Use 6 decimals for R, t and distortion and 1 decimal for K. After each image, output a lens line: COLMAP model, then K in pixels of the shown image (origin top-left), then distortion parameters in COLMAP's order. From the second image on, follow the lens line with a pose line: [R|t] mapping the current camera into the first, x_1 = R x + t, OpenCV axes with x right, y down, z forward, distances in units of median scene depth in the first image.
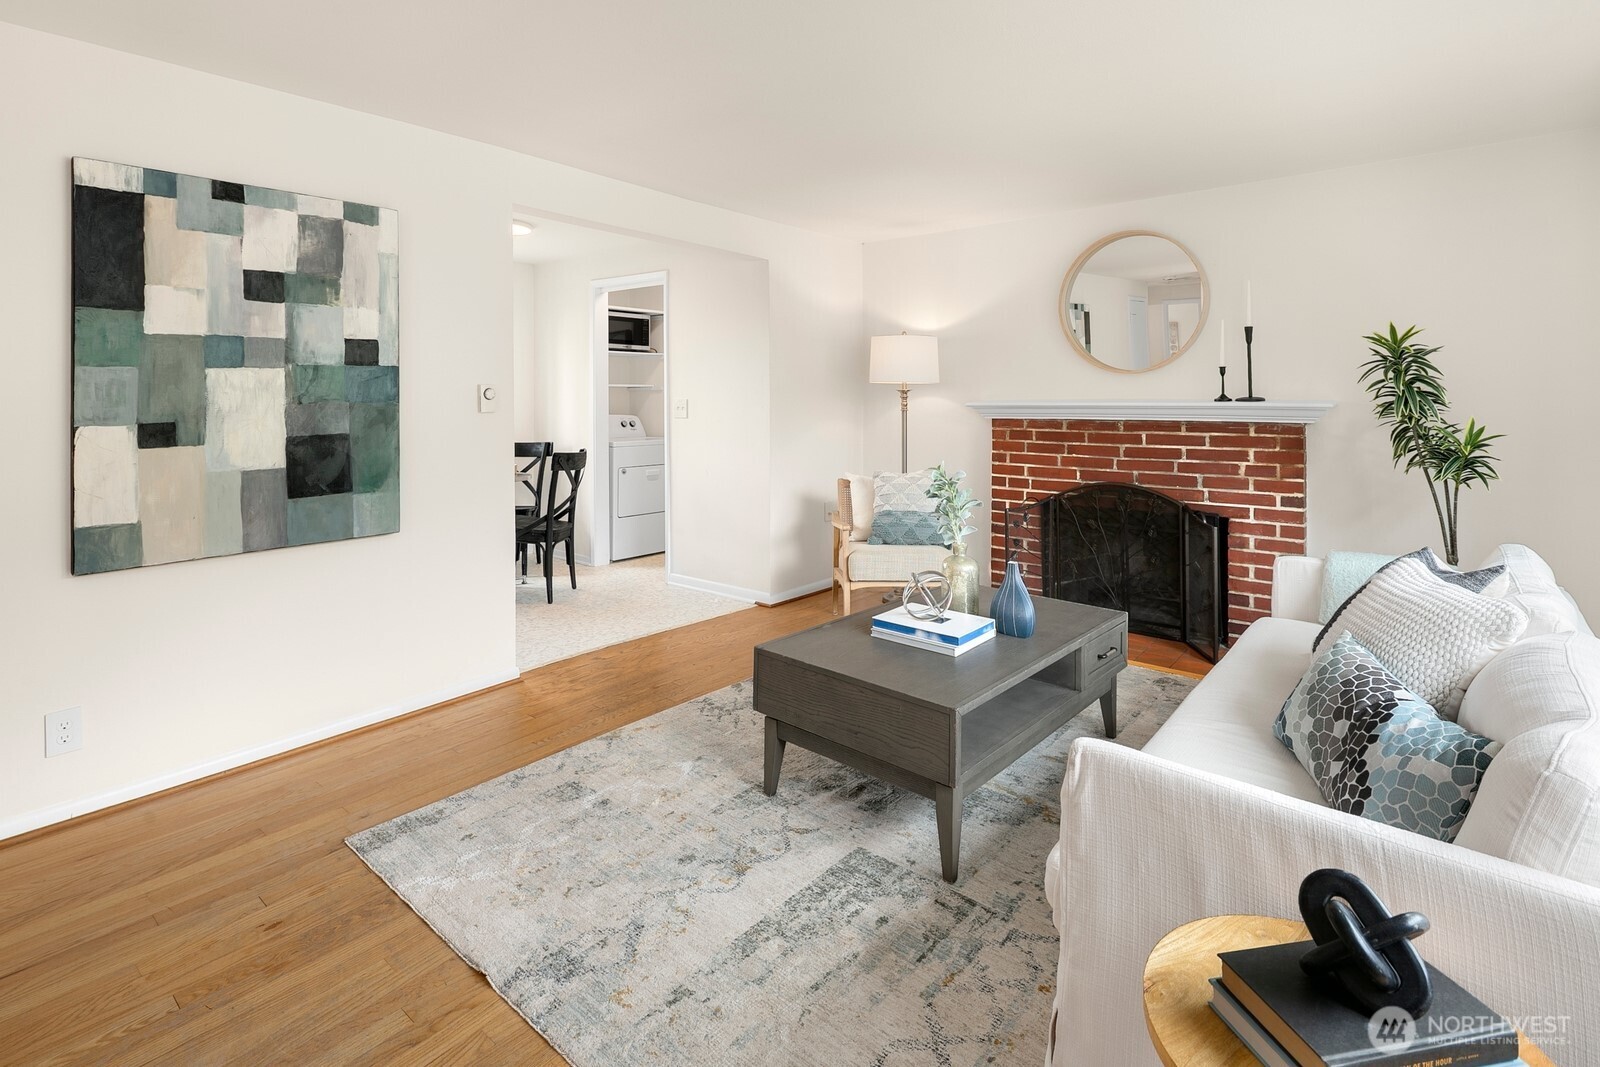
lens RADIAL K [[788.7, 0, 800.1], [0, 788.7, 390.5], [0, 0, 1]] dist [0.001499, 0.000051]
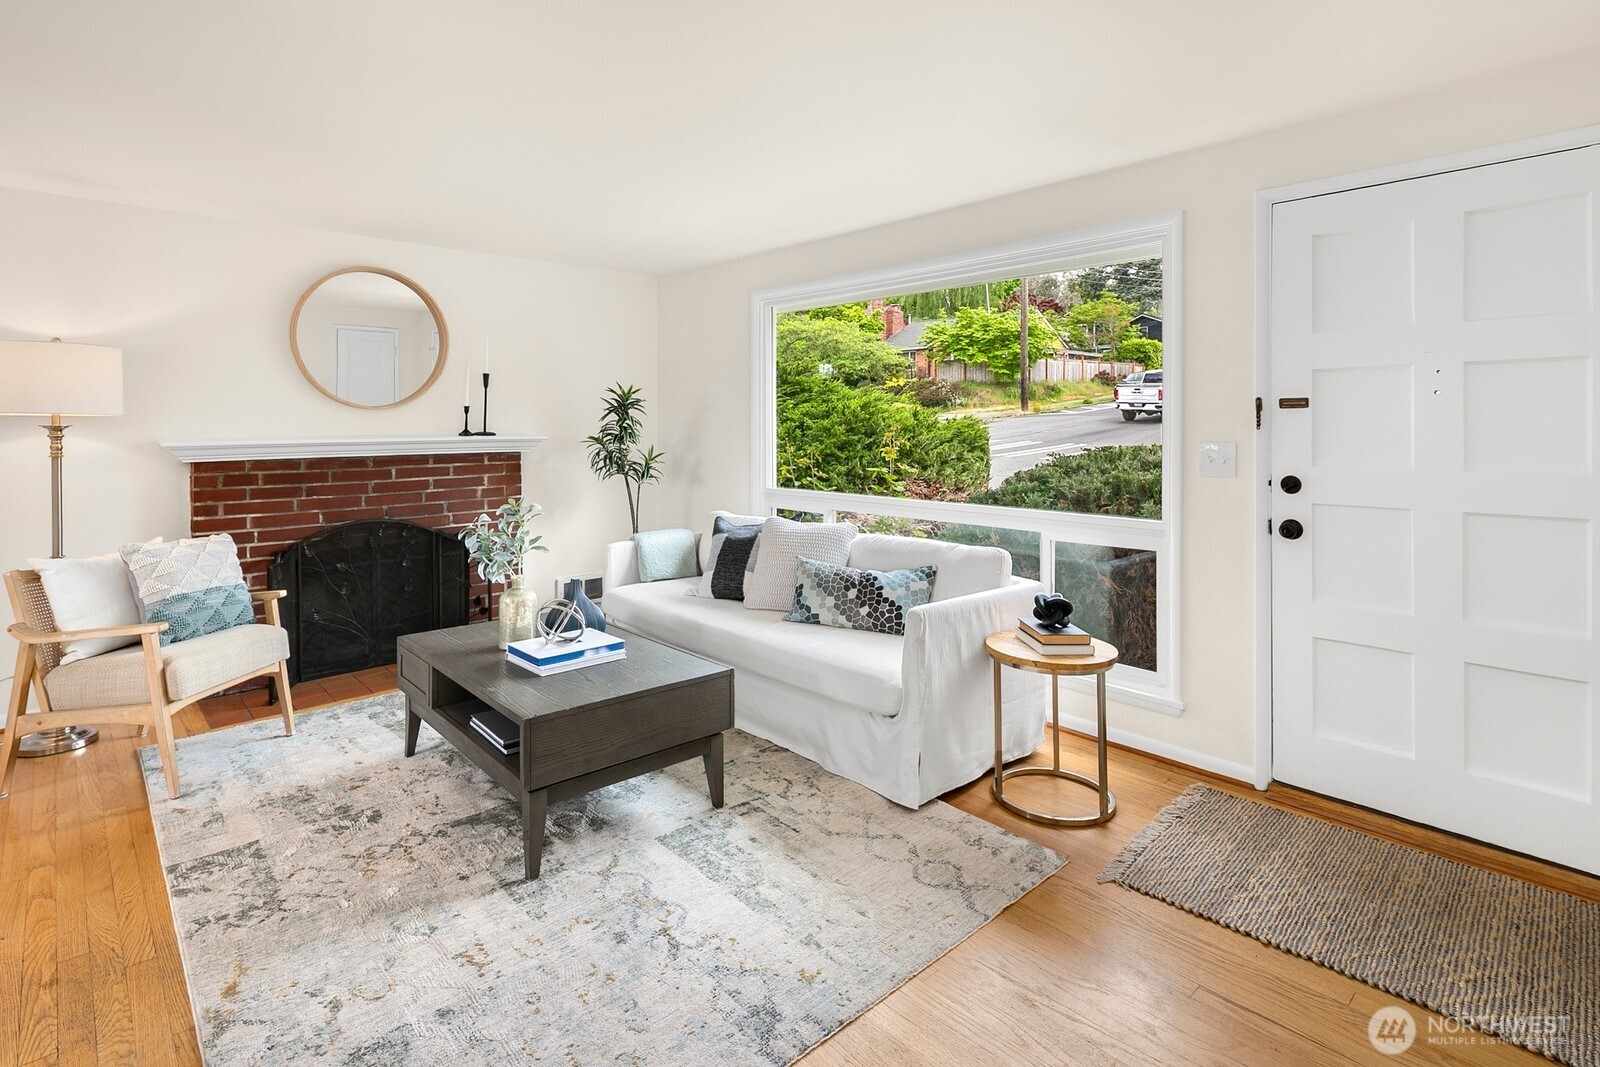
lens RADIAL K [[793.2, 0, 795.8], [0, 793.2, 421.8], [0, 0, 1]] dist [0.002626, -0.000170]
pose [[0.123914, 0.004906, 0.992281, -0.558545], [-0.000168, 0.999988, -0.004923, -0.001353], [-0.992293, 0.000443, 0.123914, 0.366738]]
